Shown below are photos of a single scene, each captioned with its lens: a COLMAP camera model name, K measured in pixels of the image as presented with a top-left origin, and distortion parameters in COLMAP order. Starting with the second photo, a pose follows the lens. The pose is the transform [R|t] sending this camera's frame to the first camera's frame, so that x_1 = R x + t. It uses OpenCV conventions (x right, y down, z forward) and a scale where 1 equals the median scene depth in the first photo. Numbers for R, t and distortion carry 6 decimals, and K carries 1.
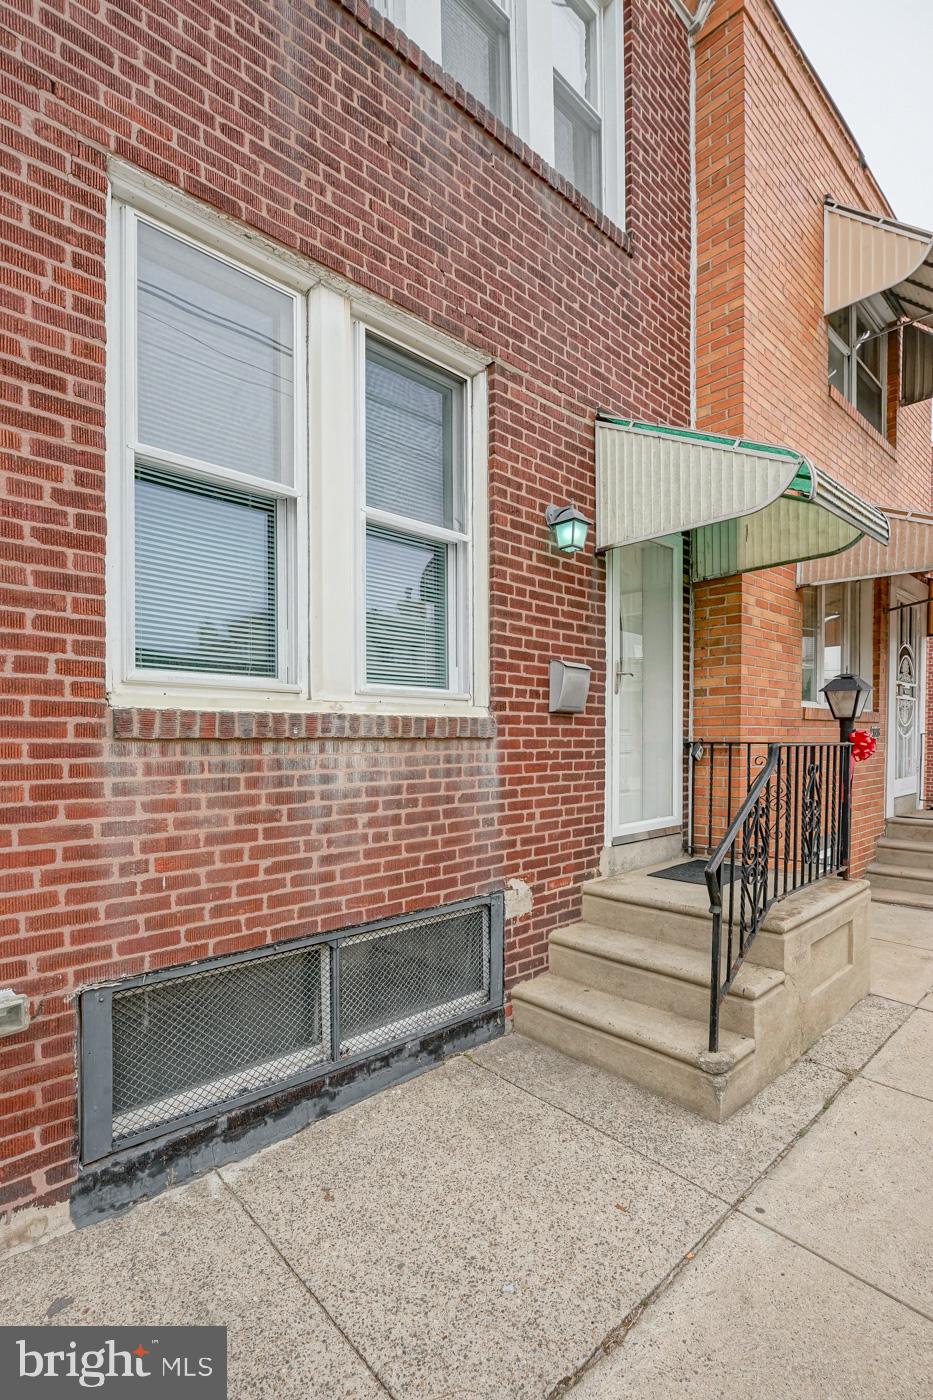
lens RADIAL K [[572.7, 0, 295.9], [0, 572.7, 763.2], [0, 0, 1]] dist [0.001288, 0.000312]
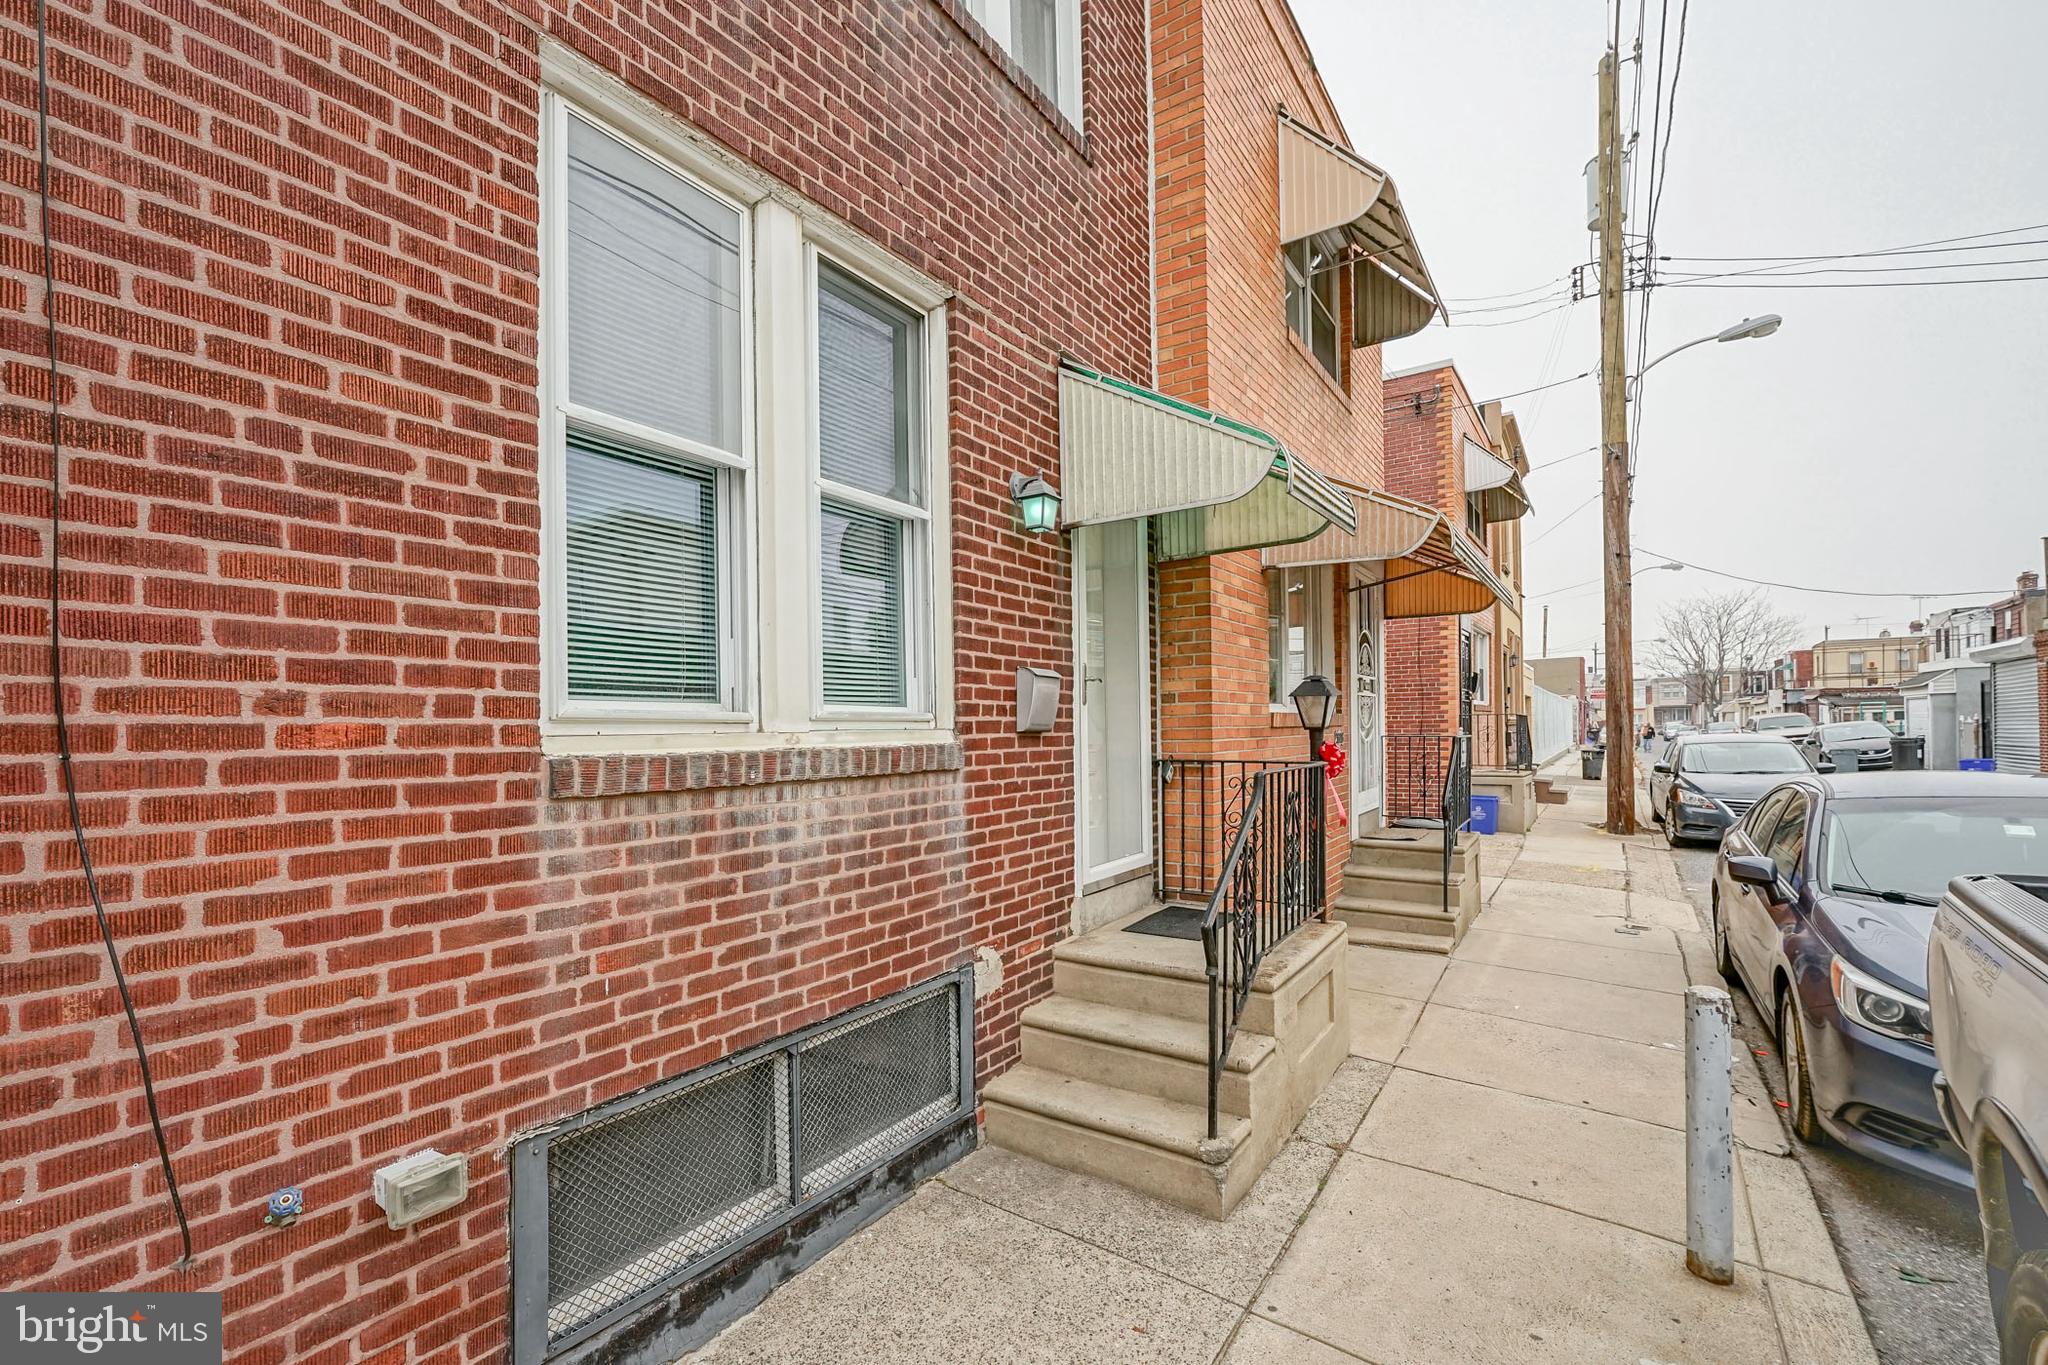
lens RADIAL K [[904.5, 0, 777.3], [0, 904.5, 742.8], [0, 0, 1]] dist [0.003736, -0.000064]
pose [[0.969210, -0.004432, 0.246194, -0.238742], [0.009806, 0.999740, -0.020607, -0.066082], [-0.246039, 0.022386, 0.969001, -0.166393]]
